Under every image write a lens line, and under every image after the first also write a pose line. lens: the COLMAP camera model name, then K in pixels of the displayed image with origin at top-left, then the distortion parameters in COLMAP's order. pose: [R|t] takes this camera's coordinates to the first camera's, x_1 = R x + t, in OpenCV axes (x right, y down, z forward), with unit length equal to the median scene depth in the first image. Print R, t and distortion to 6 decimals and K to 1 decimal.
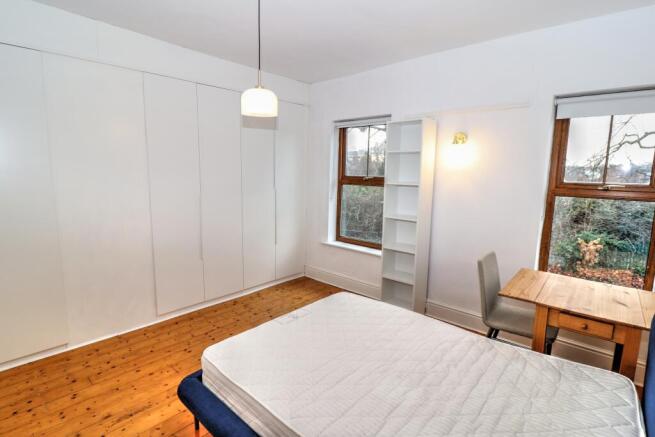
lens RADIAL K [[323.3, 0, 326.2], [0, 323.3, 211.9], [0, 0, 1]] dist [-0.006466, -0.001480]
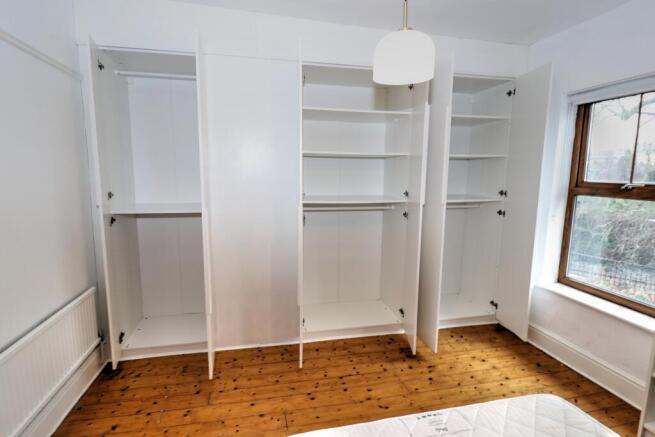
lens RADIAL K [[323.3, 0, 326.2], [0, 323.3, 211.9], [0, 0, 1]] dist [-0.006466, -0.001480]
pose [[0.809888, 0.065897, -0.582872, 0.025485], [-0.074893, 0.997154, 0.008672, -0.024630], [0.581784, 0.036629, 0.812518, 0.235649]]
